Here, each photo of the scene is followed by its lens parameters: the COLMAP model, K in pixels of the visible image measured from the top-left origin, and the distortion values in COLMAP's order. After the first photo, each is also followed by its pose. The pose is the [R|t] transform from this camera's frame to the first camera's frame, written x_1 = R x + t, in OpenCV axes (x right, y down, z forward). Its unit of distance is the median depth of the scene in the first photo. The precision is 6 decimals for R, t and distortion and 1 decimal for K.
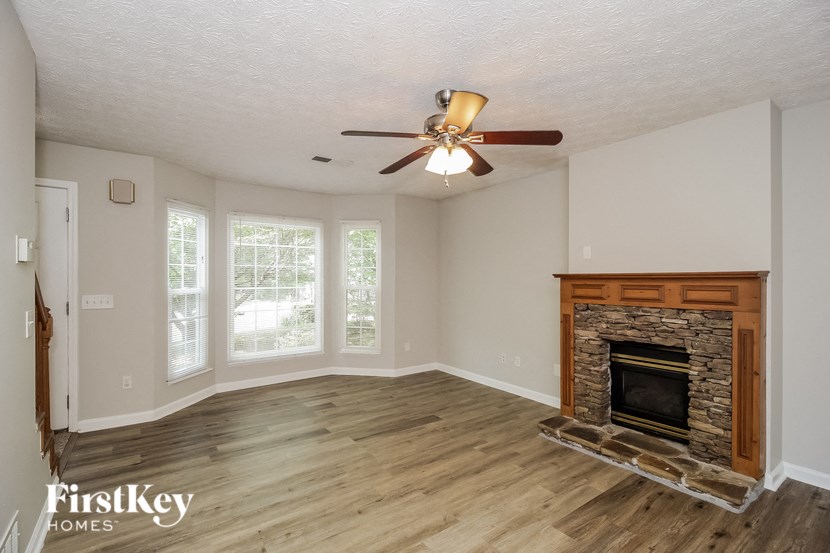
lens RADIAL K [[380.5, 0, 407.6], [0, 380.5, 280.9], [0, 0, 1]] dist [0.003541, -0.001386]
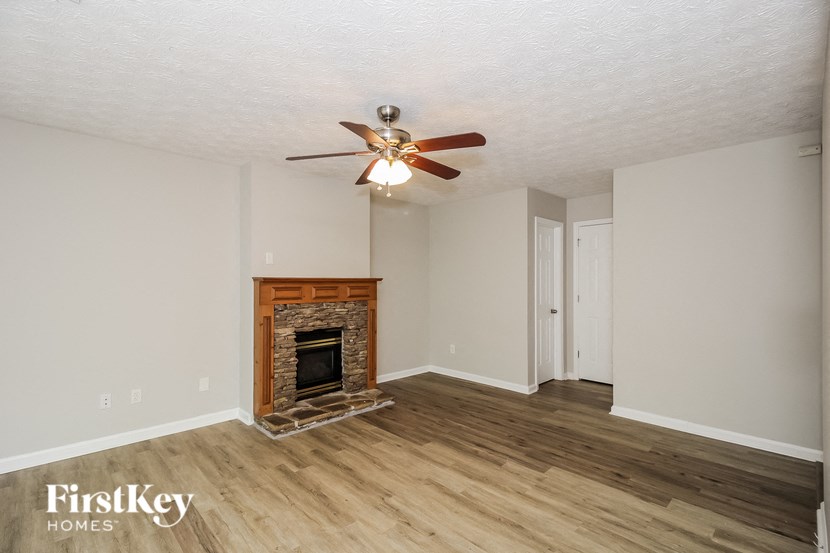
lens RADIAL K [[380.5, 0, 414.7], [0, 380.5, 284.2], [0, 0, 1]] dist [0.003541, -0.001386]
pose [[-0.166195, -0.008135, 0.986059, -0.776673], [0.004710, 0.999948, 0.009044, -0.008641], [-0.986082, 0.006148, -0.166148, 0.898307]]
